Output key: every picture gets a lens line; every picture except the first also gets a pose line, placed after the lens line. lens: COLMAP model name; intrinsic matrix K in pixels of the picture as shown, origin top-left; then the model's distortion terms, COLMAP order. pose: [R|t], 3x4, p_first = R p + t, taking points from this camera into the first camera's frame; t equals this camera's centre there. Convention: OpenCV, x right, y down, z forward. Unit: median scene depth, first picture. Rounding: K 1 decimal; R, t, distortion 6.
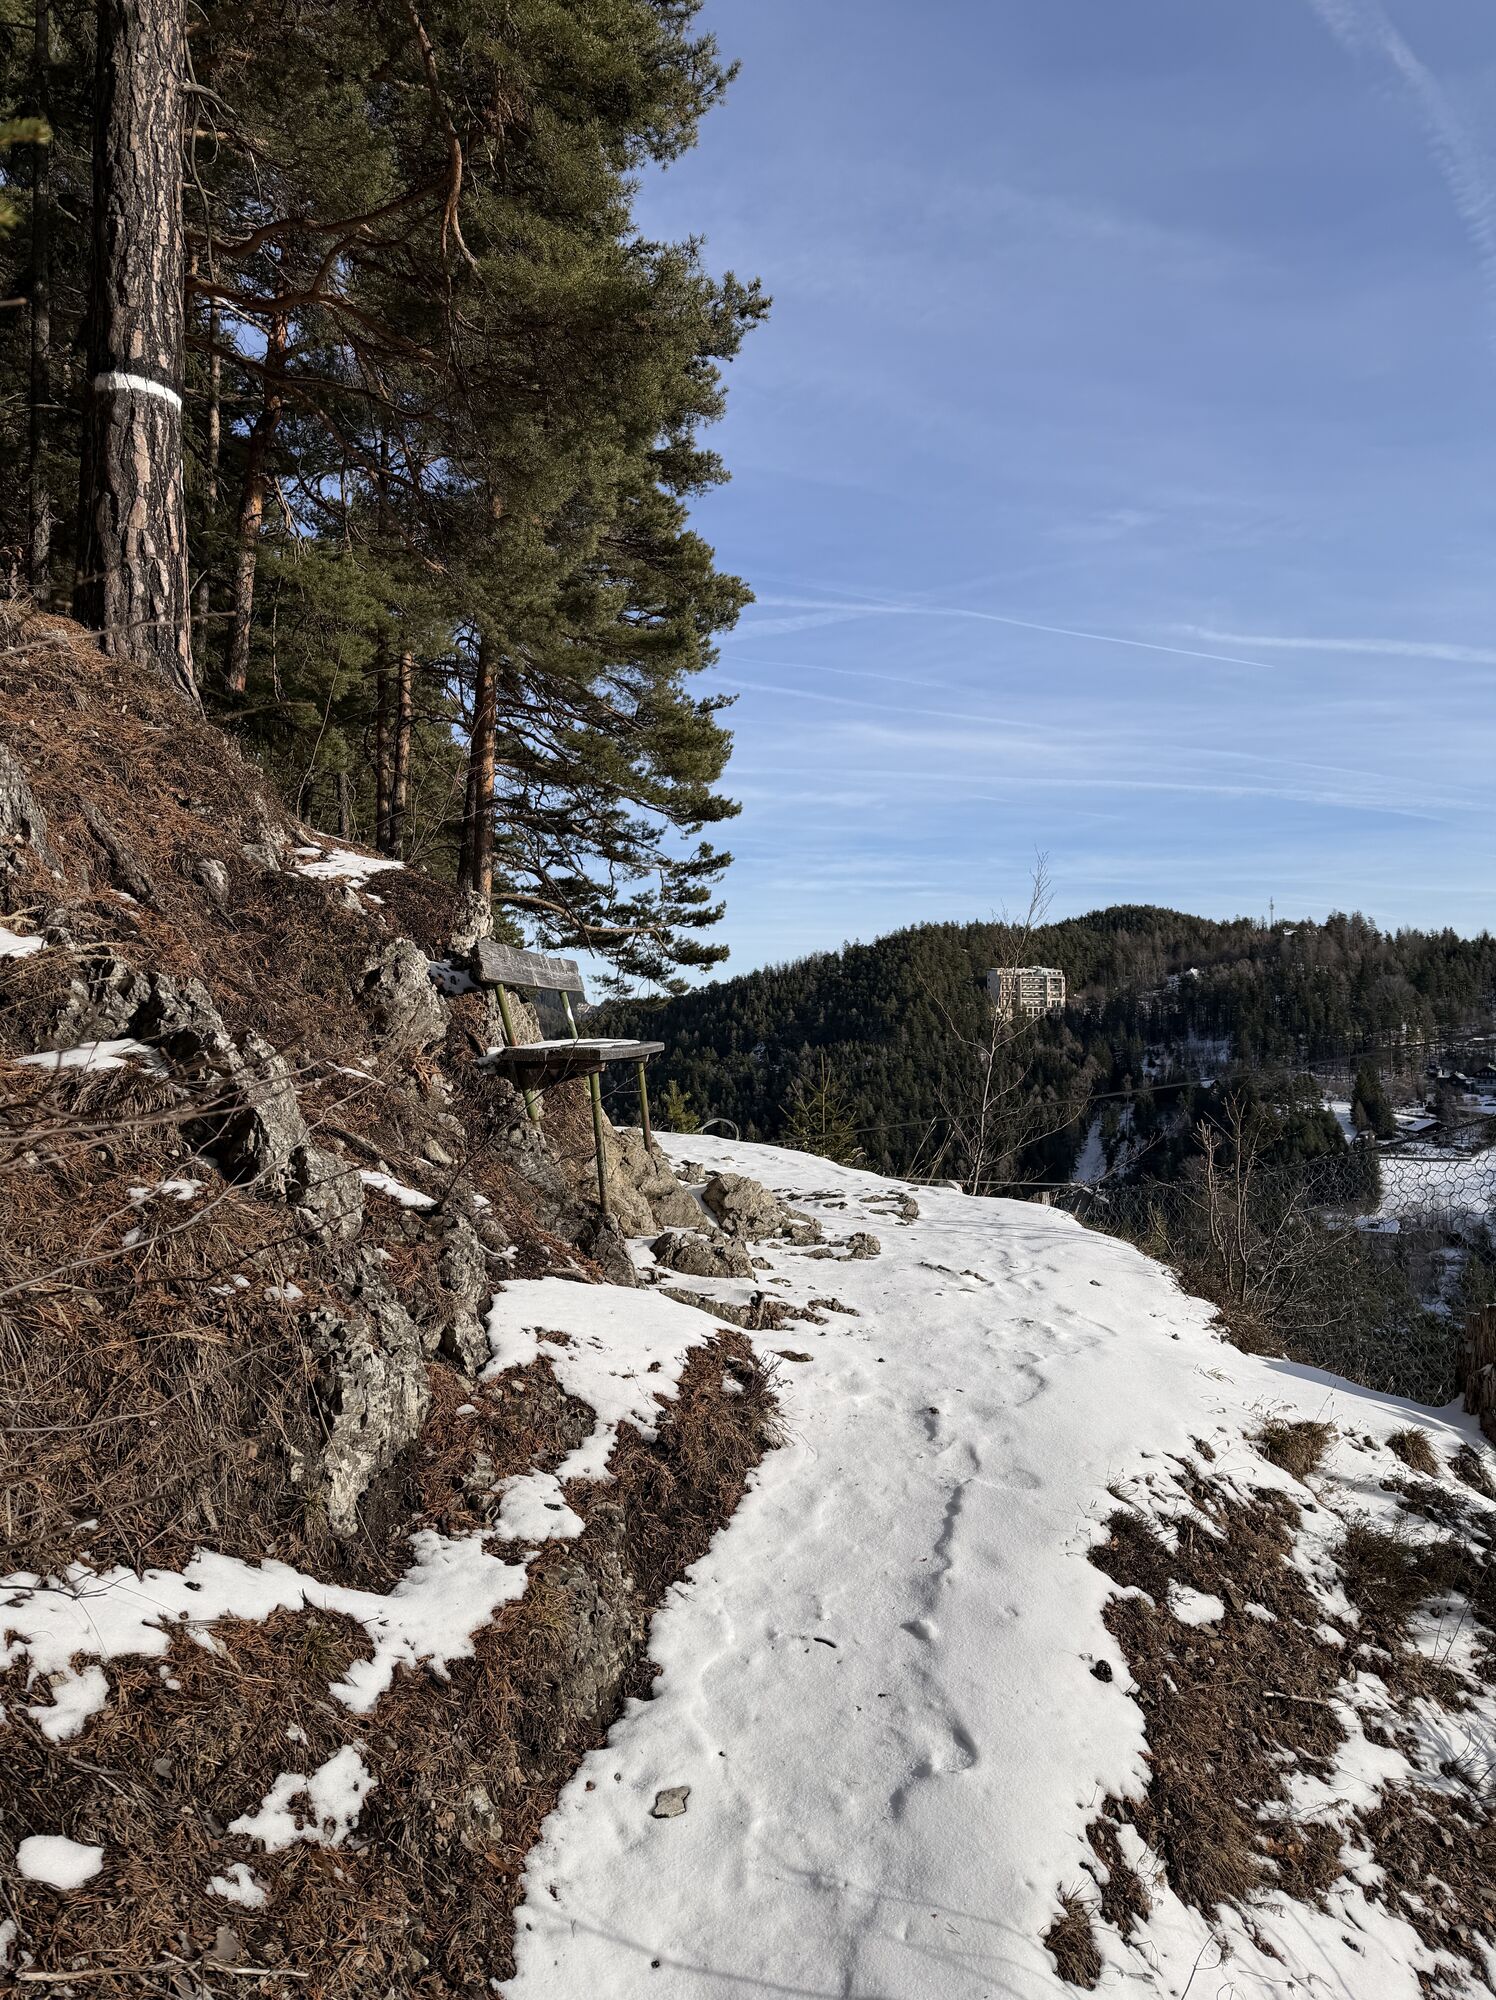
lens RADIAL K [[1418.2, 0, 746.9], [0, 1418.2, 998.1], [0, 0, 1]] dist [0.014044, -0.010924]
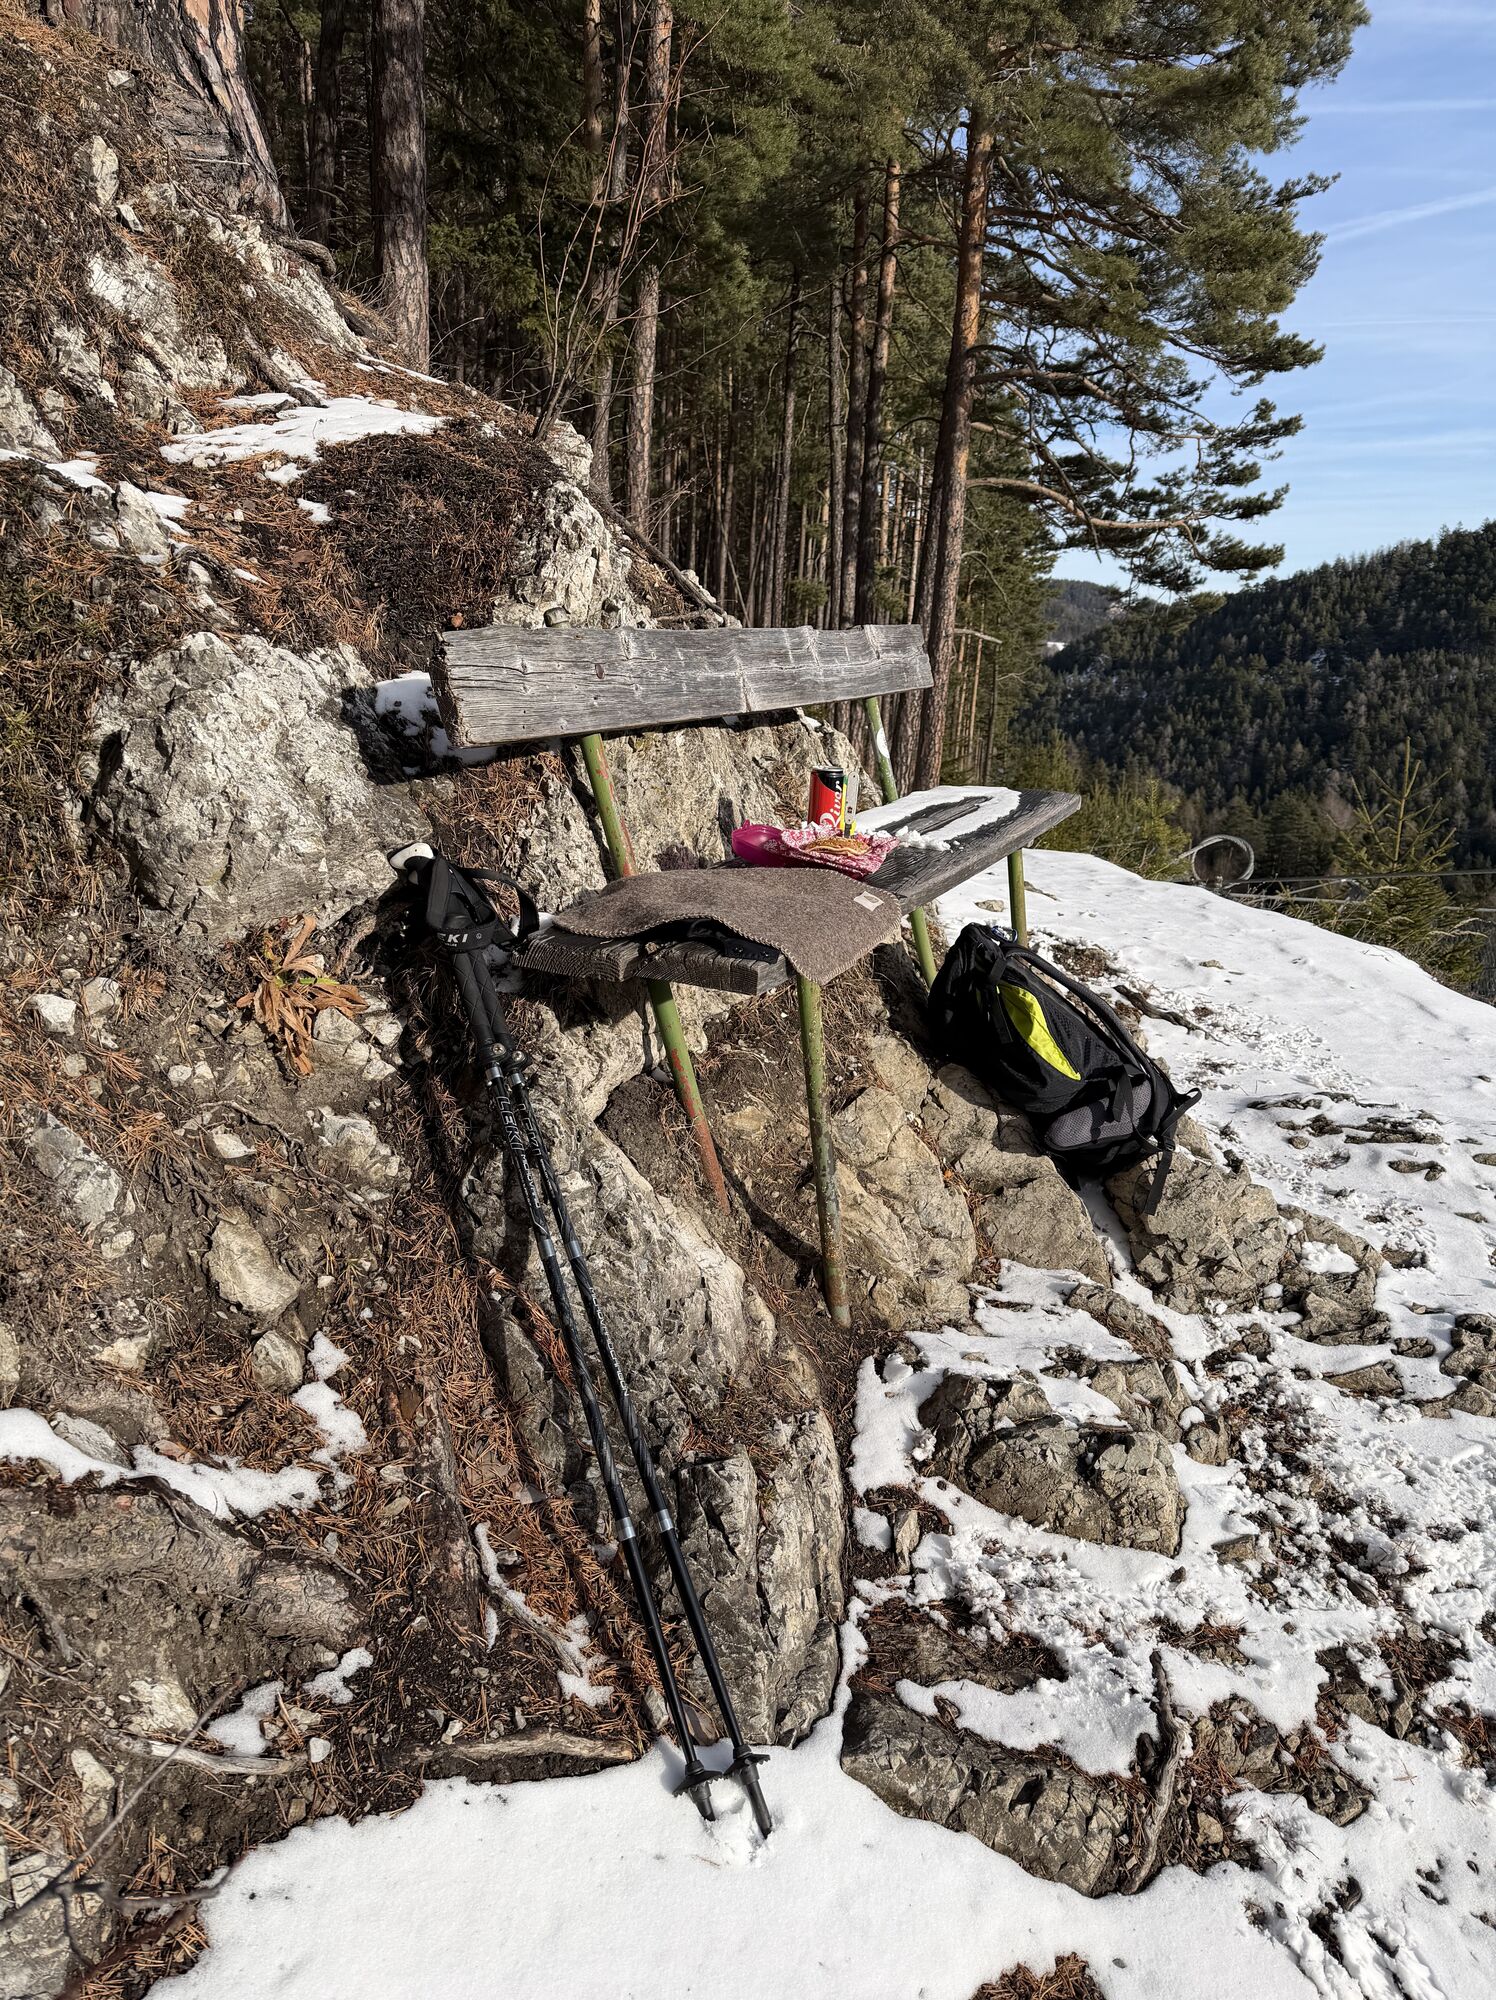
lens RADIAL K [[1418.2, 0, 755.6], [0, 1418.2, 1004.3], [0, 0, 1]] dist [0.014044, -0.010924]
pose [[0.936248, 0.099107, -0.337072, 0.003222], [-0.001630, 0.960605, 0.277914, -0.011701], [0.351336, -0.259647, 0.899525, 0.156569]]
